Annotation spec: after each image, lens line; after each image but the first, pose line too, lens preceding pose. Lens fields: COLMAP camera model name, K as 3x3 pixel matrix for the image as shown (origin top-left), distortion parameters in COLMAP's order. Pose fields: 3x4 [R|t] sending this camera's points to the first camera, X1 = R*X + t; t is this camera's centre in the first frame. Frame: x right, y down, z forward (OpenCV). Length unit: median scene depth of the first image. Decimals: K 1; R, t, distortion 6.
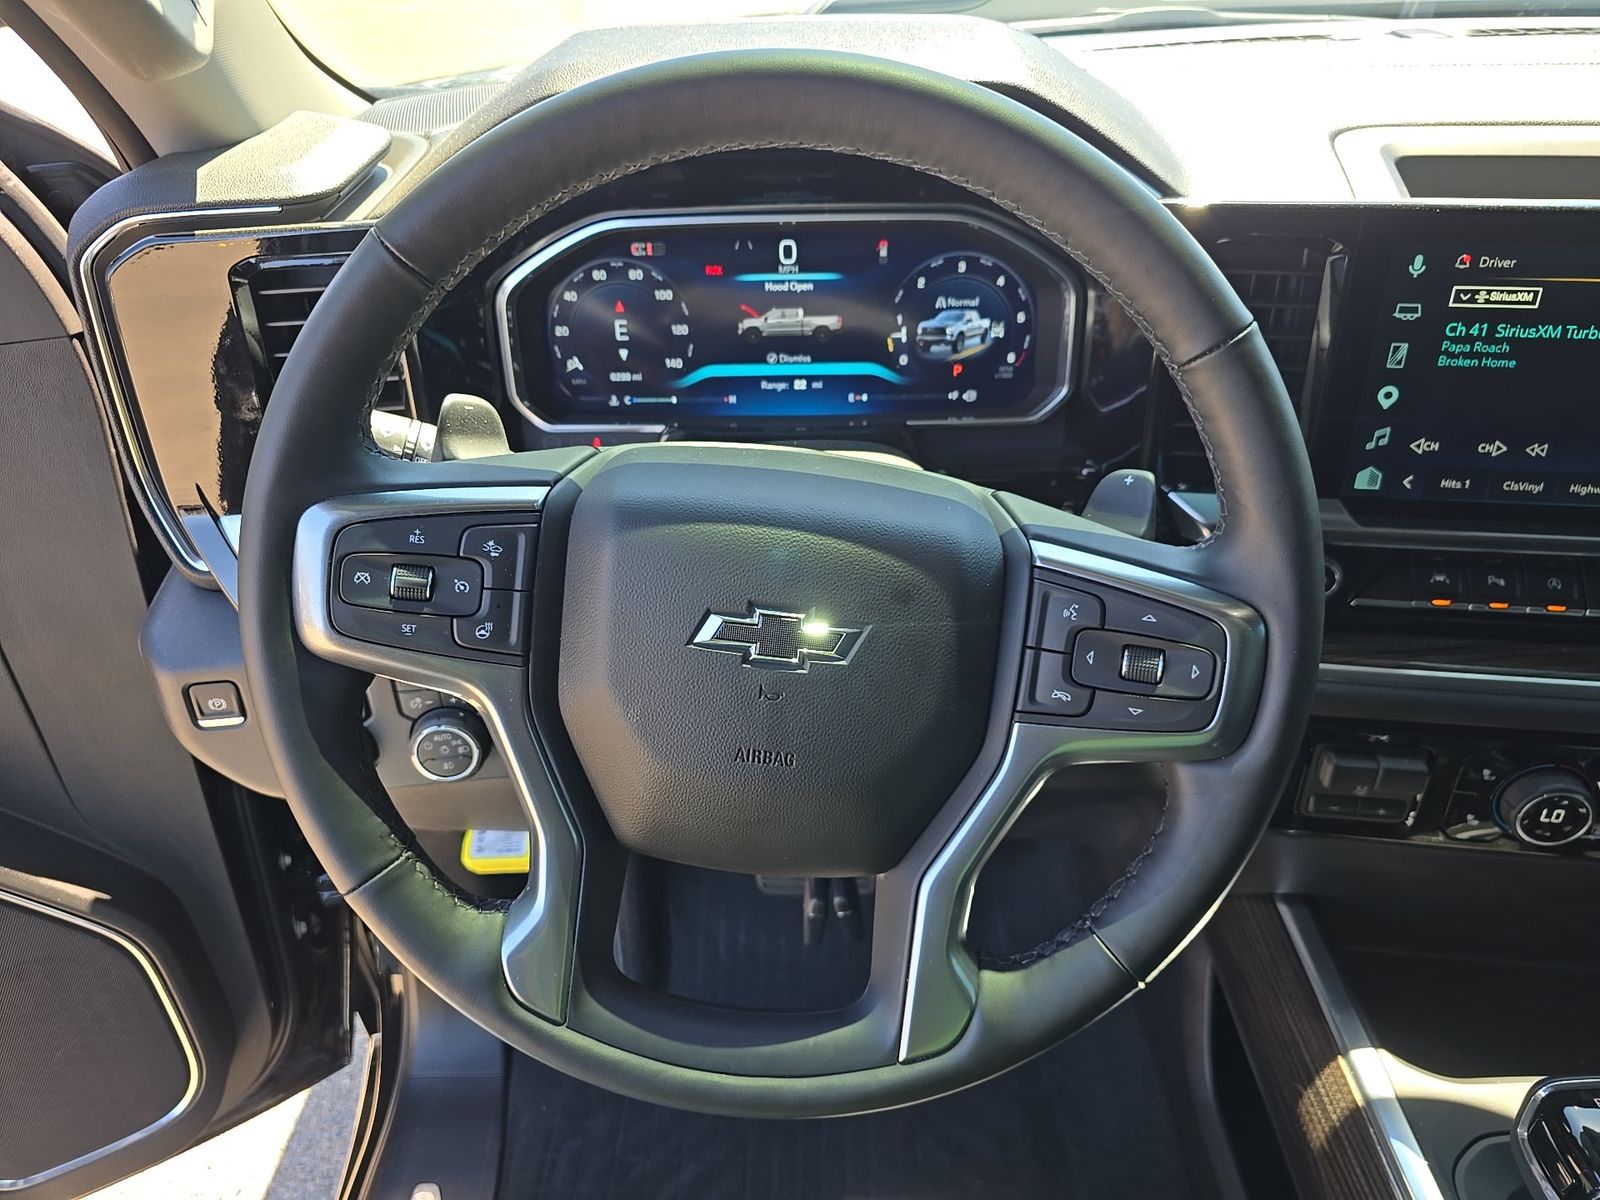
lens RADIAL K [[1049.0, 0, 810.7], [0, 1049.0, 598.8], [0, 0, 1]] dist [0.014680, -0.025640]
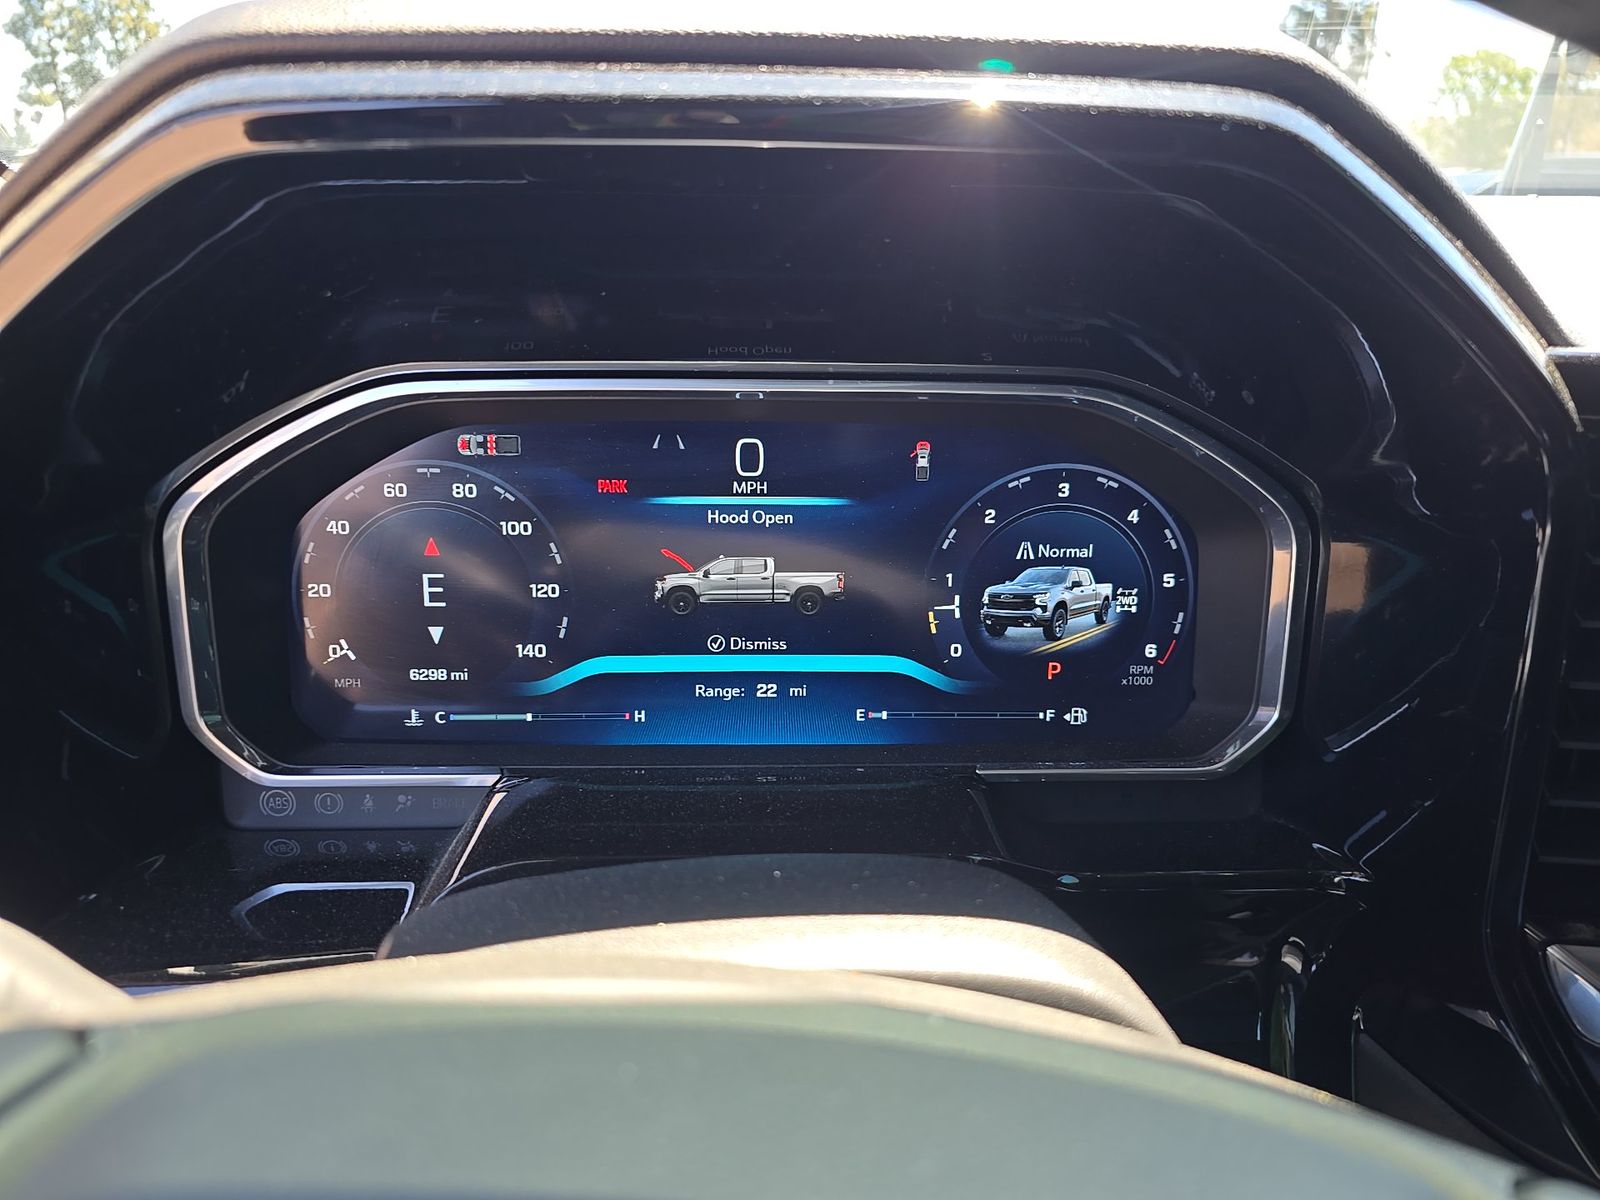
lens RADIAL K [[1049.0, 0, 791.0], [0, 1049.0, 584.9], [0, 0, 1]] dist [0.014680, -0.025640]
pose [[0.999590, 0.019433, 0.021034, -0.010273], [-0.014251, 0.974666, -0.223213, -0.141918], [-0.024839, 0.222821, 0.974543, 0.476118]]
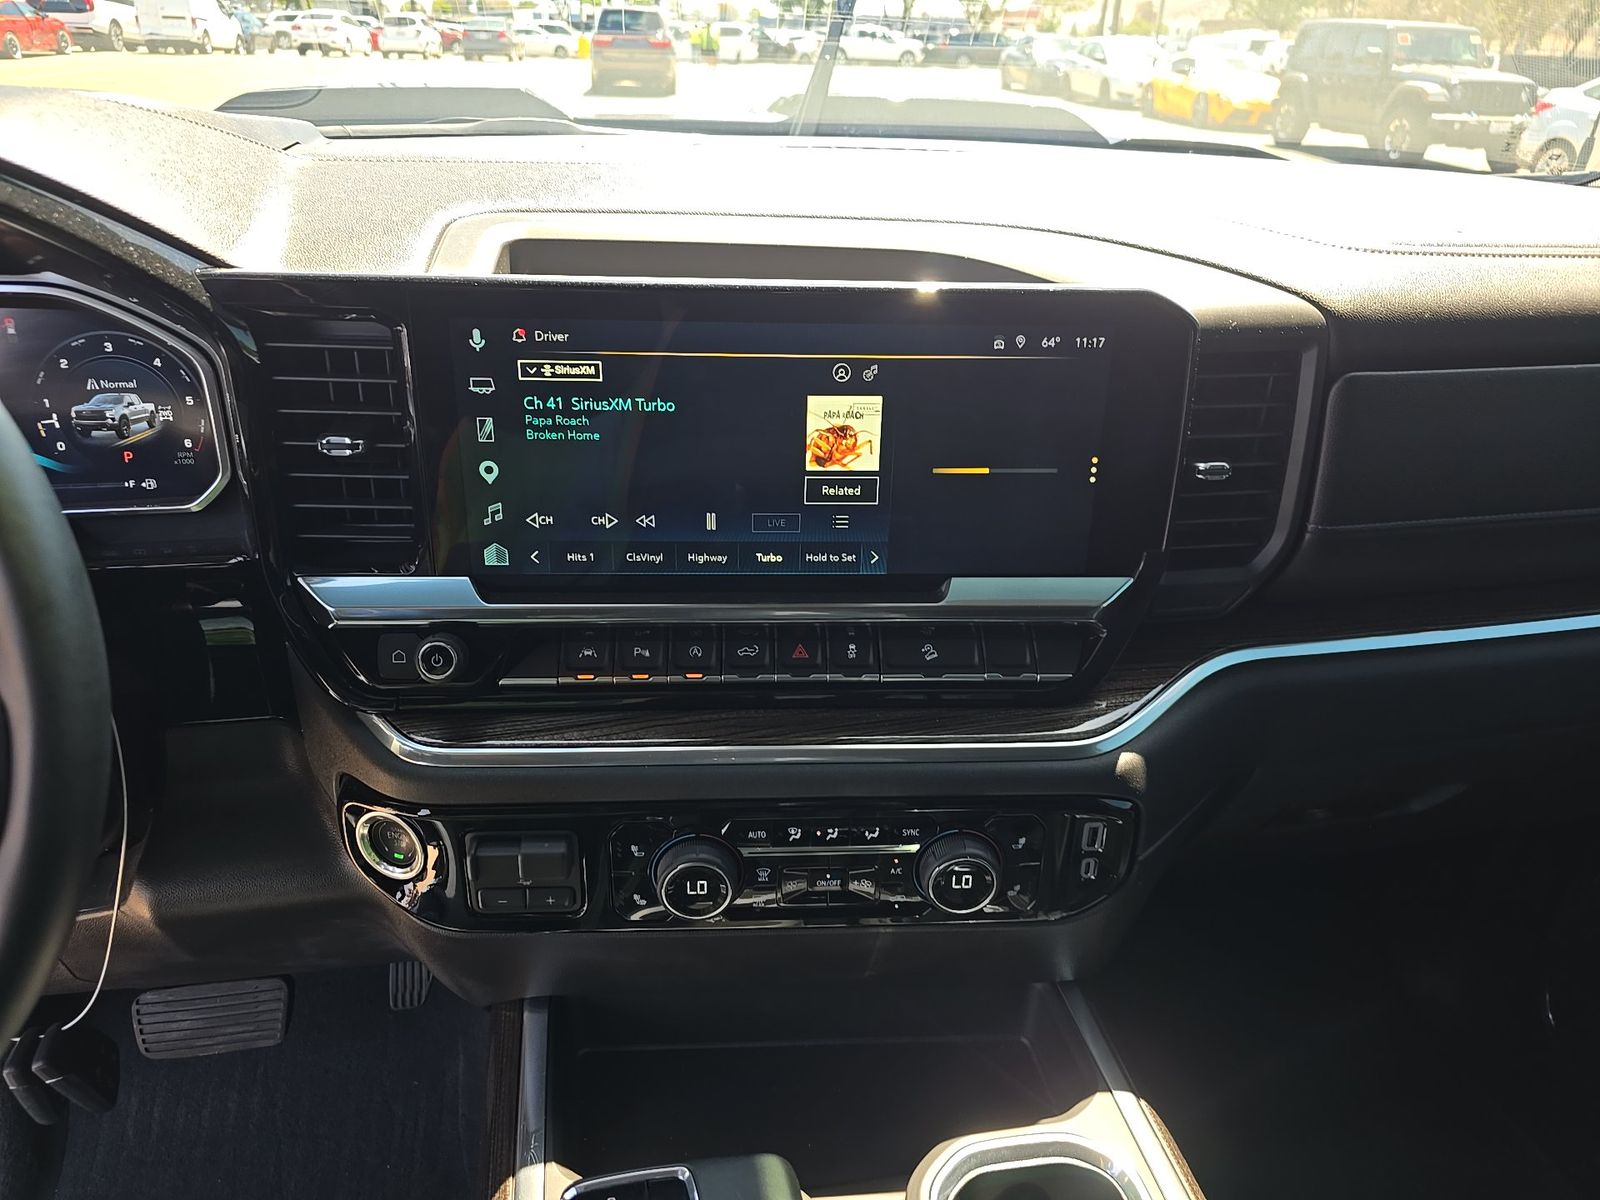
lens RADIAL K [[1049.0, 0, 787.5], [0, 1049.0, 605.7], [0, 0, 1]] dist [0.014680, -0.025640]
pose [[0.976953, -0.042412, 0.209197, 0.526132], [0.063599, 0.993385, -0.095610, 0.038794], [-0.203758, 0.106711, 0.973188, -0.002519]]
